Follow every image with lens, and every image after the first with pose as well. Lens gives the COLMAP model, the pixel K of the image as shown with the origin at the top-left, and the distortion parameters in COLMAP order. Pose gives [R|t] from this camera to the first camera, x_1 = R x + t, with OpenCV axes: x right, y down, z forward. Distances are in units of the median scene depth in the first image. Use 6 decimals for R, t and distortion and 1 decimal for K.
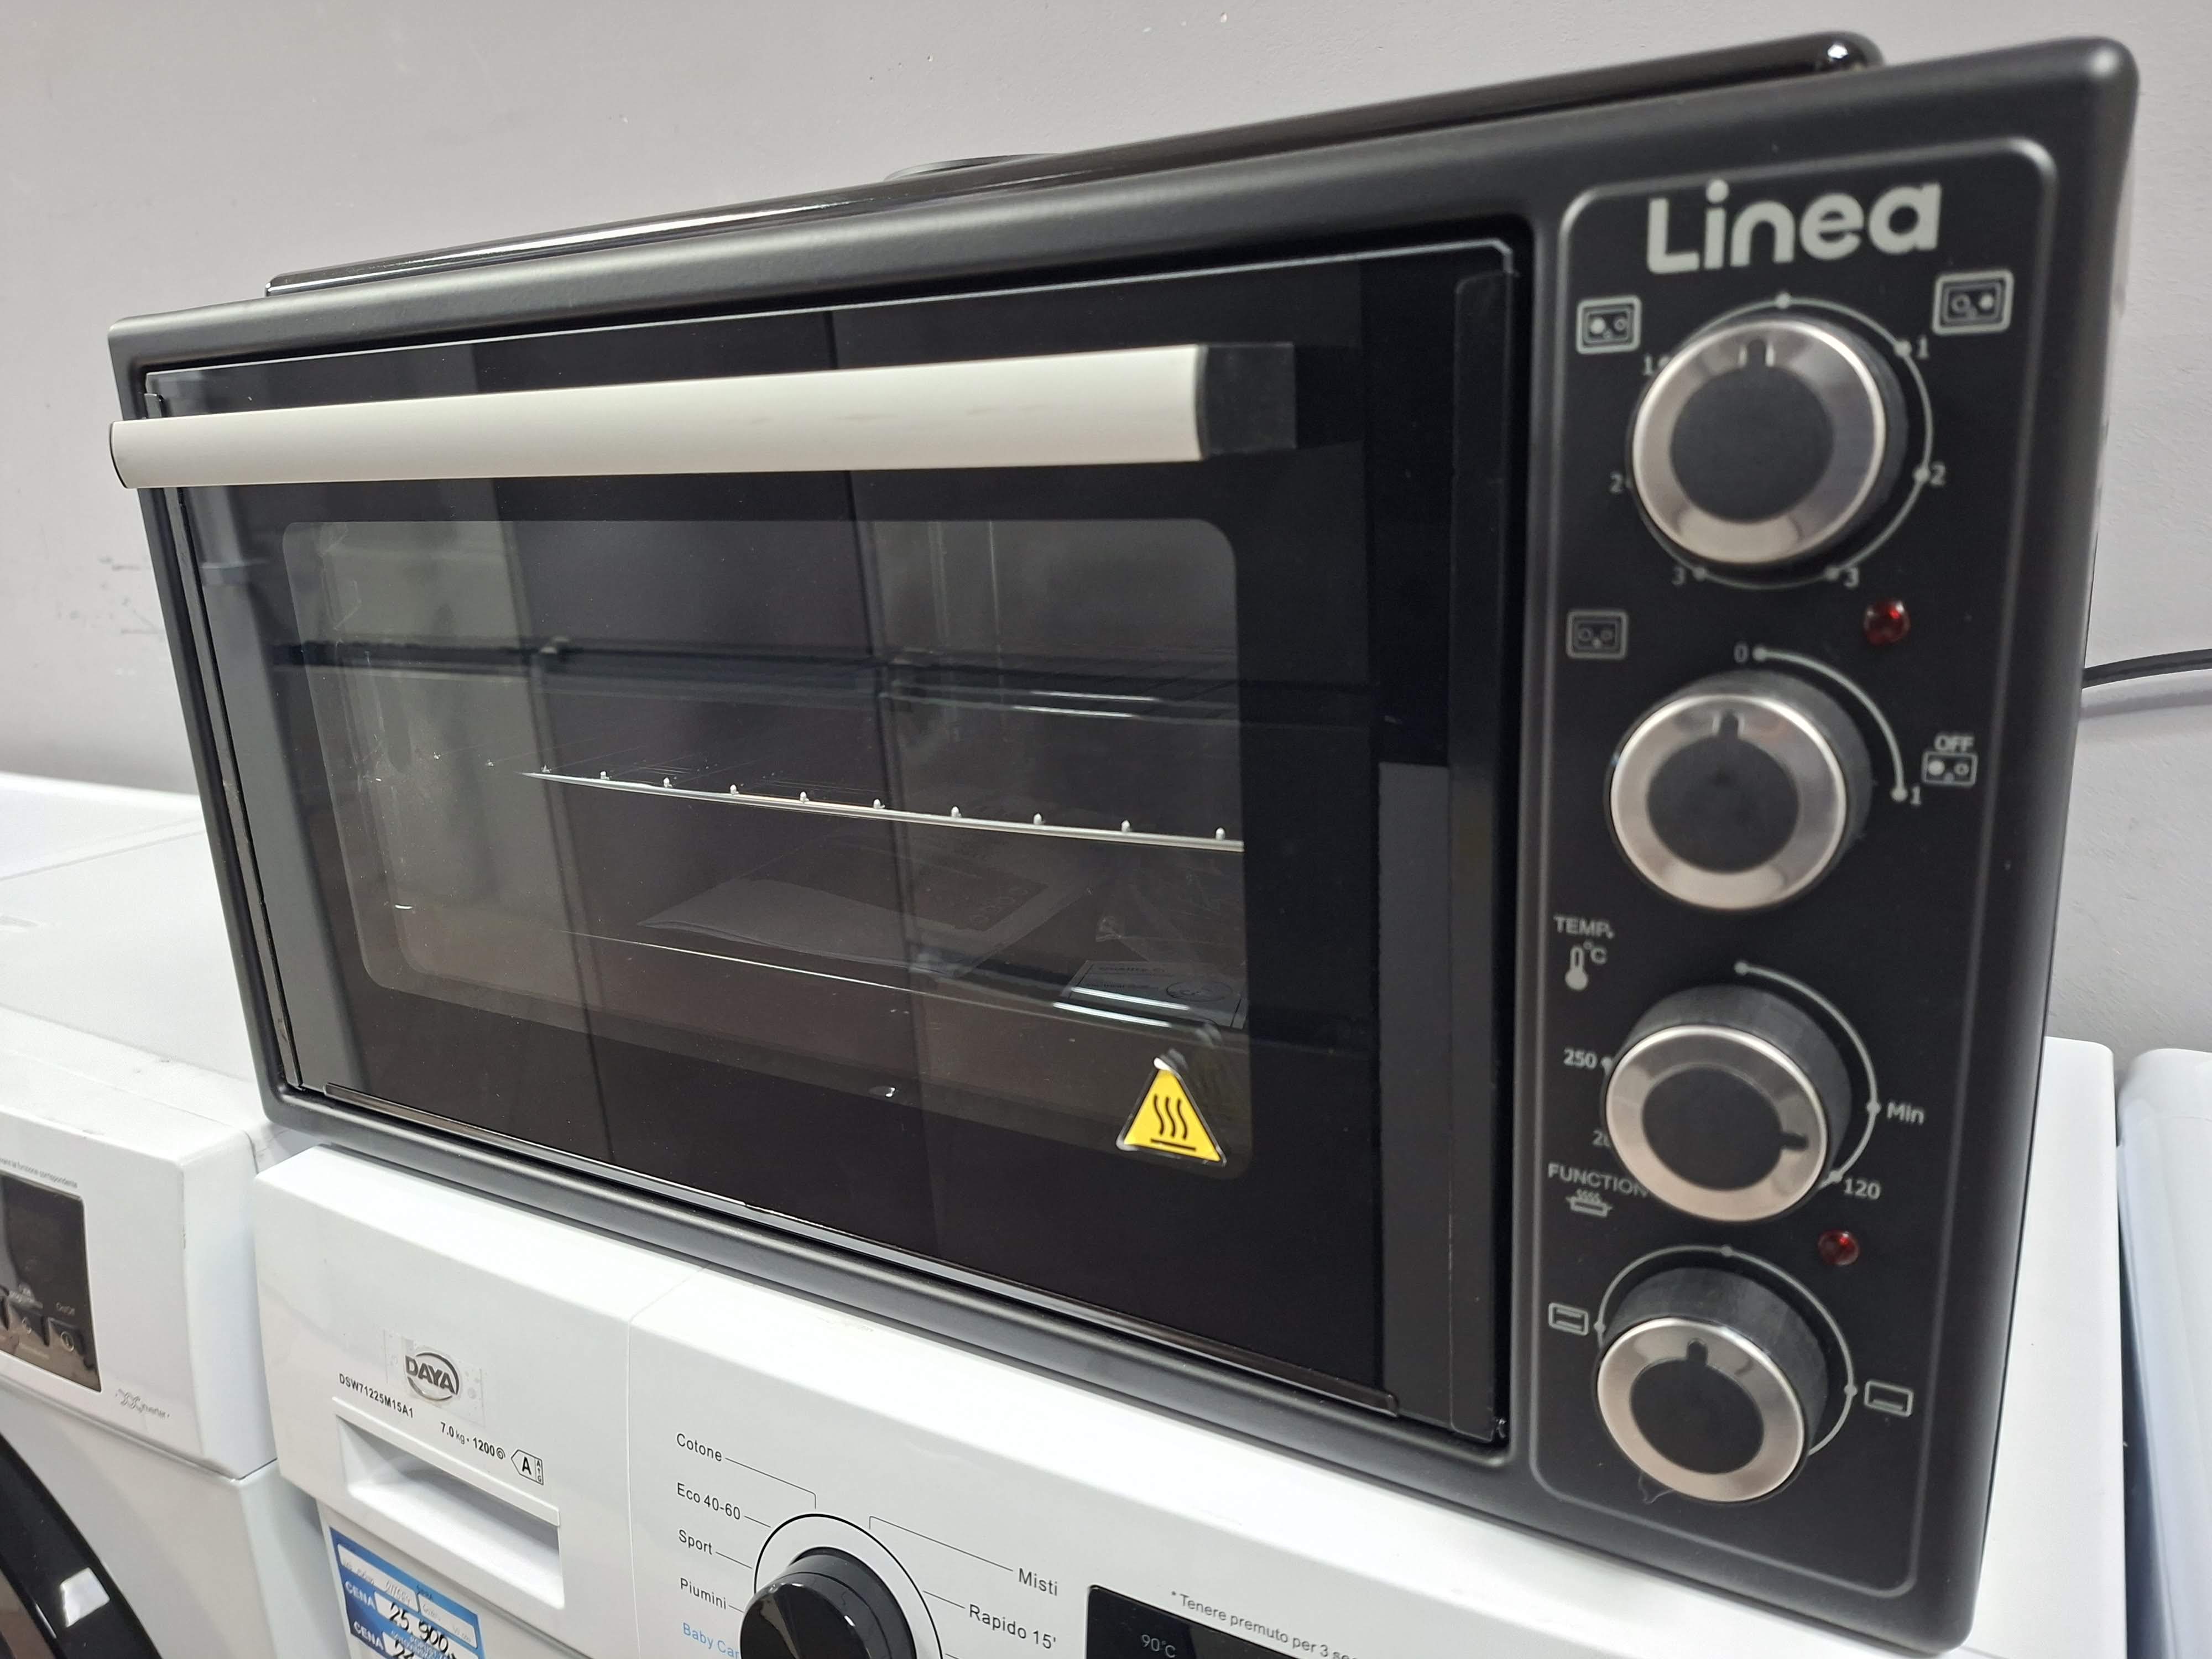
lens RADIAL K [[1574.5, 0, 1120.4], [0, 1574.5, 853.3], [0, 0, 1]] dist [0.068798, -0.098904]
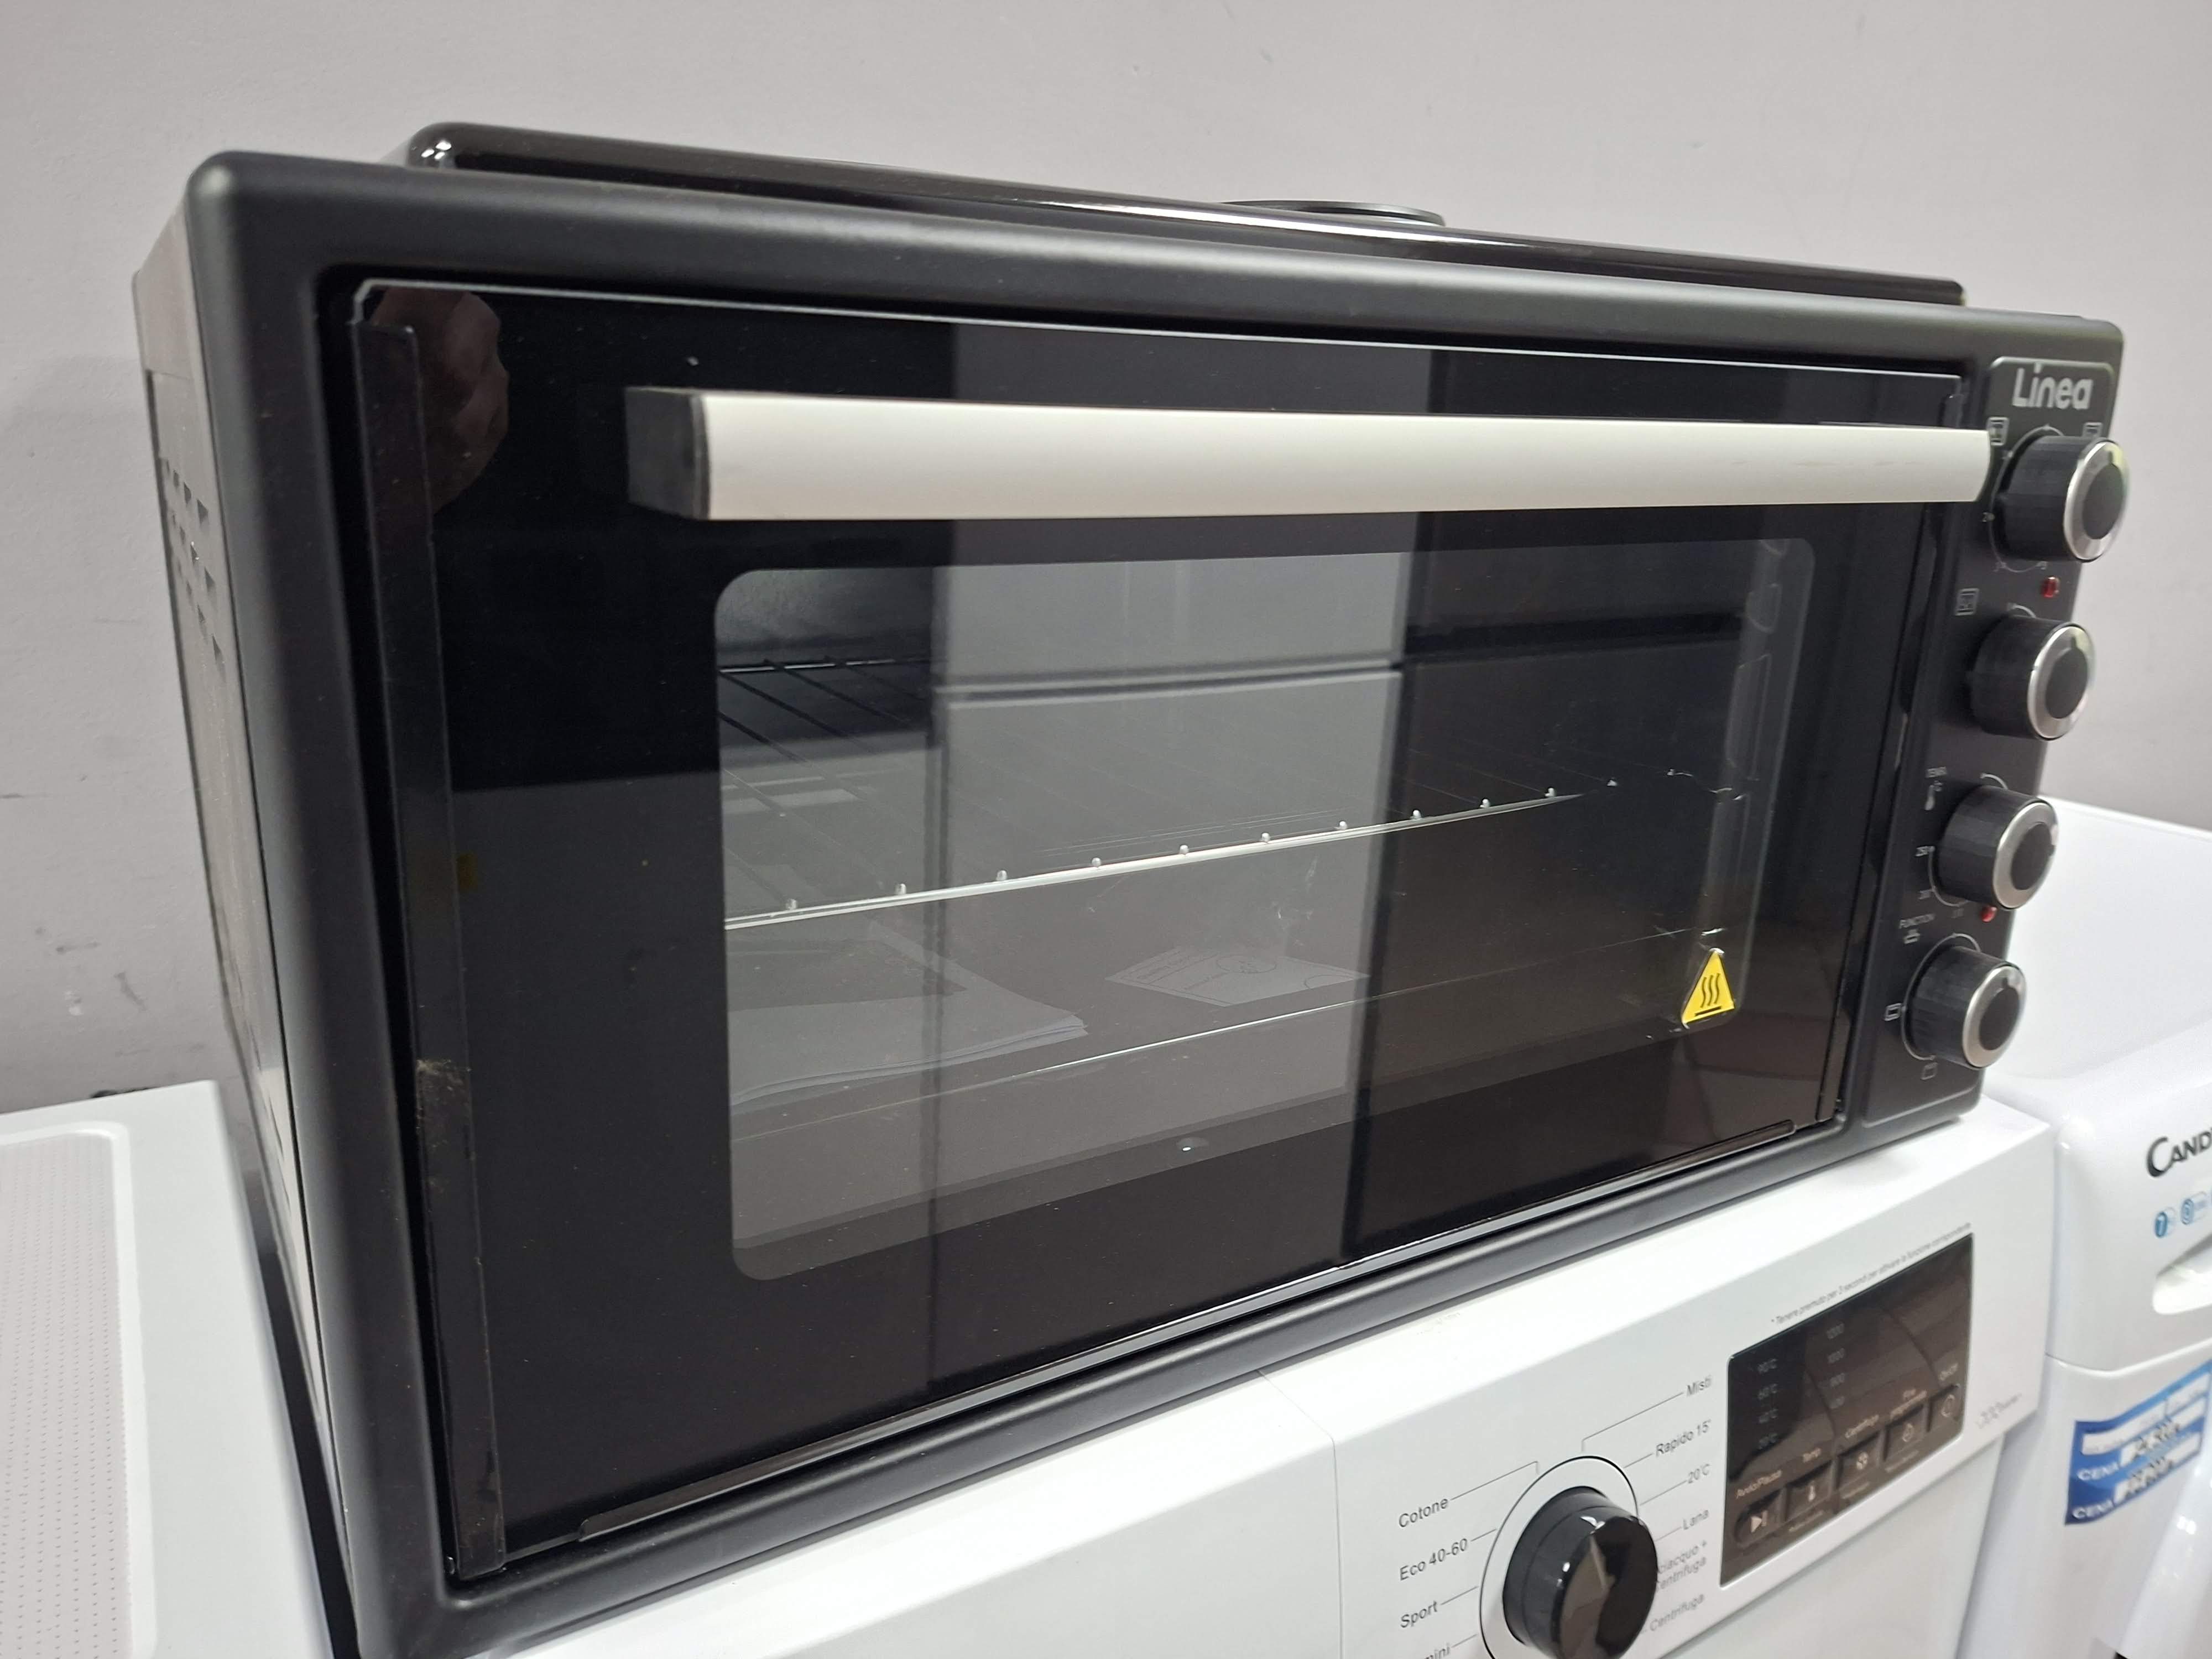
lens RADIAL K [[1574.5, 0, 1120.4], [0, 1574.5, 853.3], [0, 0, 1]] dist [0.068798, -0.098904]
pose [[0.441386, -0.185455, 0.877943, -1.648598], [0.190646, 0.975453, 0.110205, -0.229488], [-0.876831, 0.118733, 0.465908, 0.984070]]
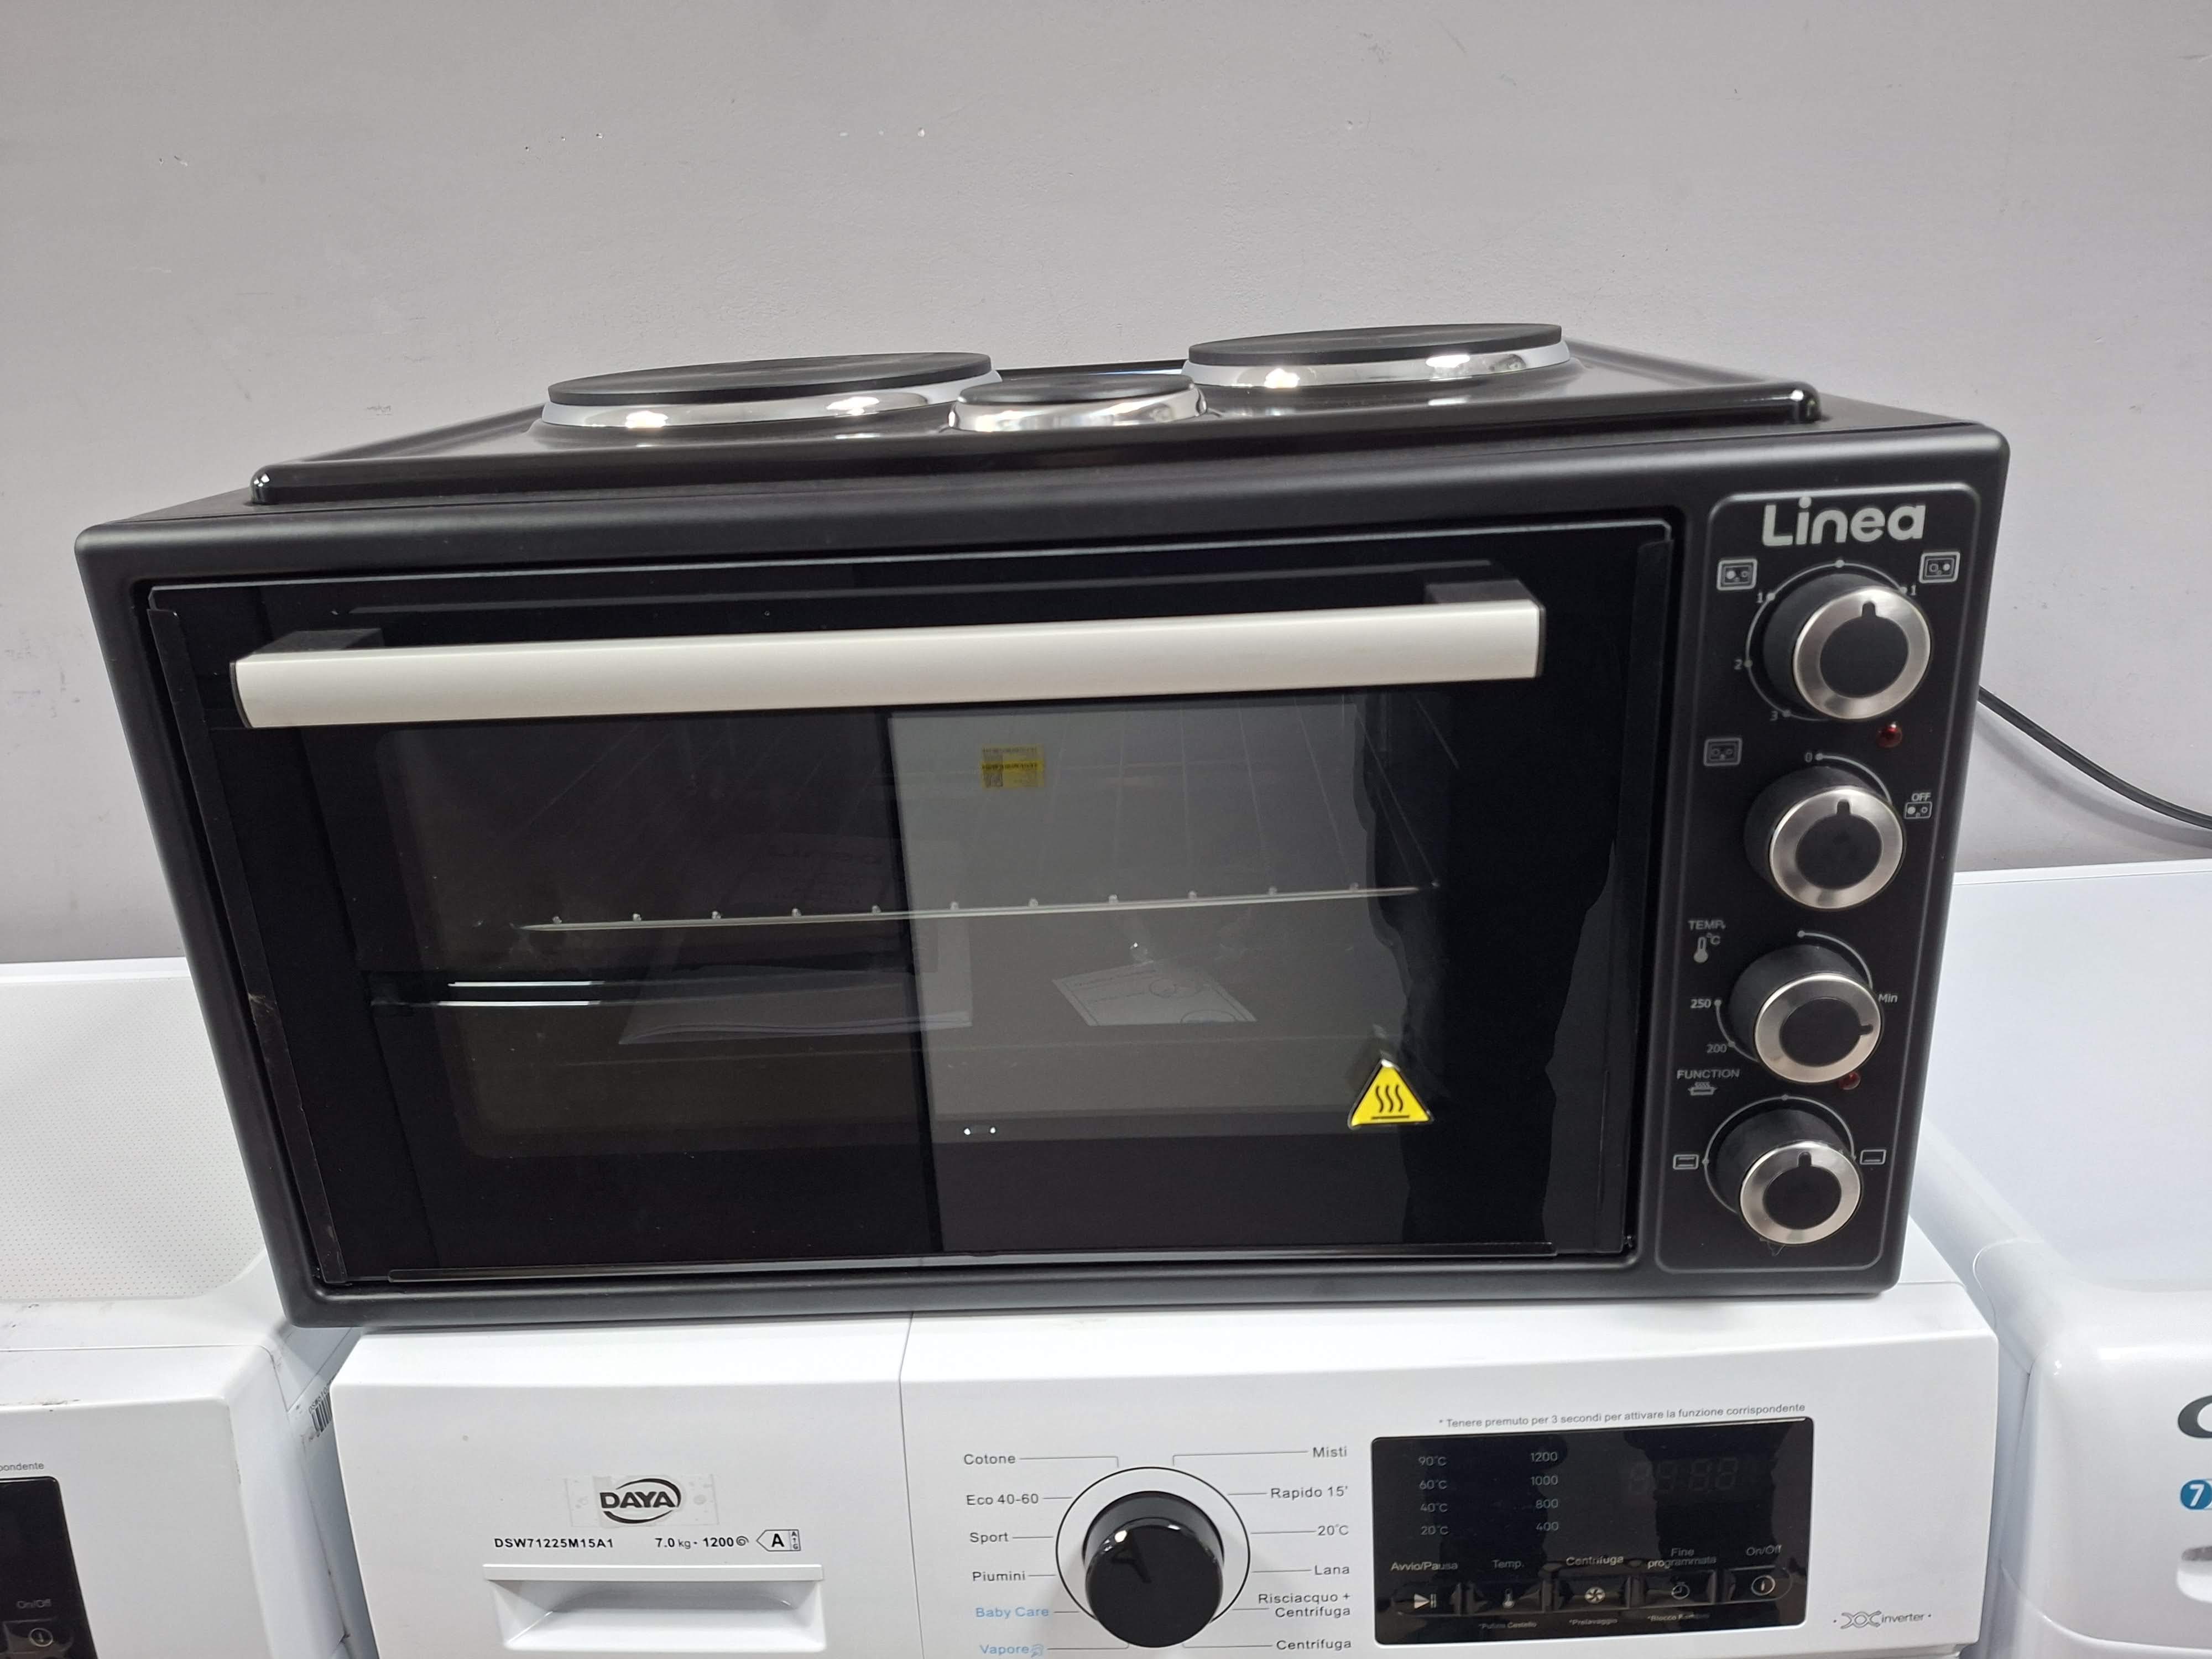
lens RADIAL K [[1522.0, 0, 1128.4], [0, 1522.0, 821.7], [0, 0, 1]] dist [0.068299, -0.080980]
pose [[0.871732, -0.161228, 0.462698, -0.936554], [0.140746, 0.986911, 0.078723, -0.265211], [-0.469334, -0.003502, 0.883014, -0.110436]]
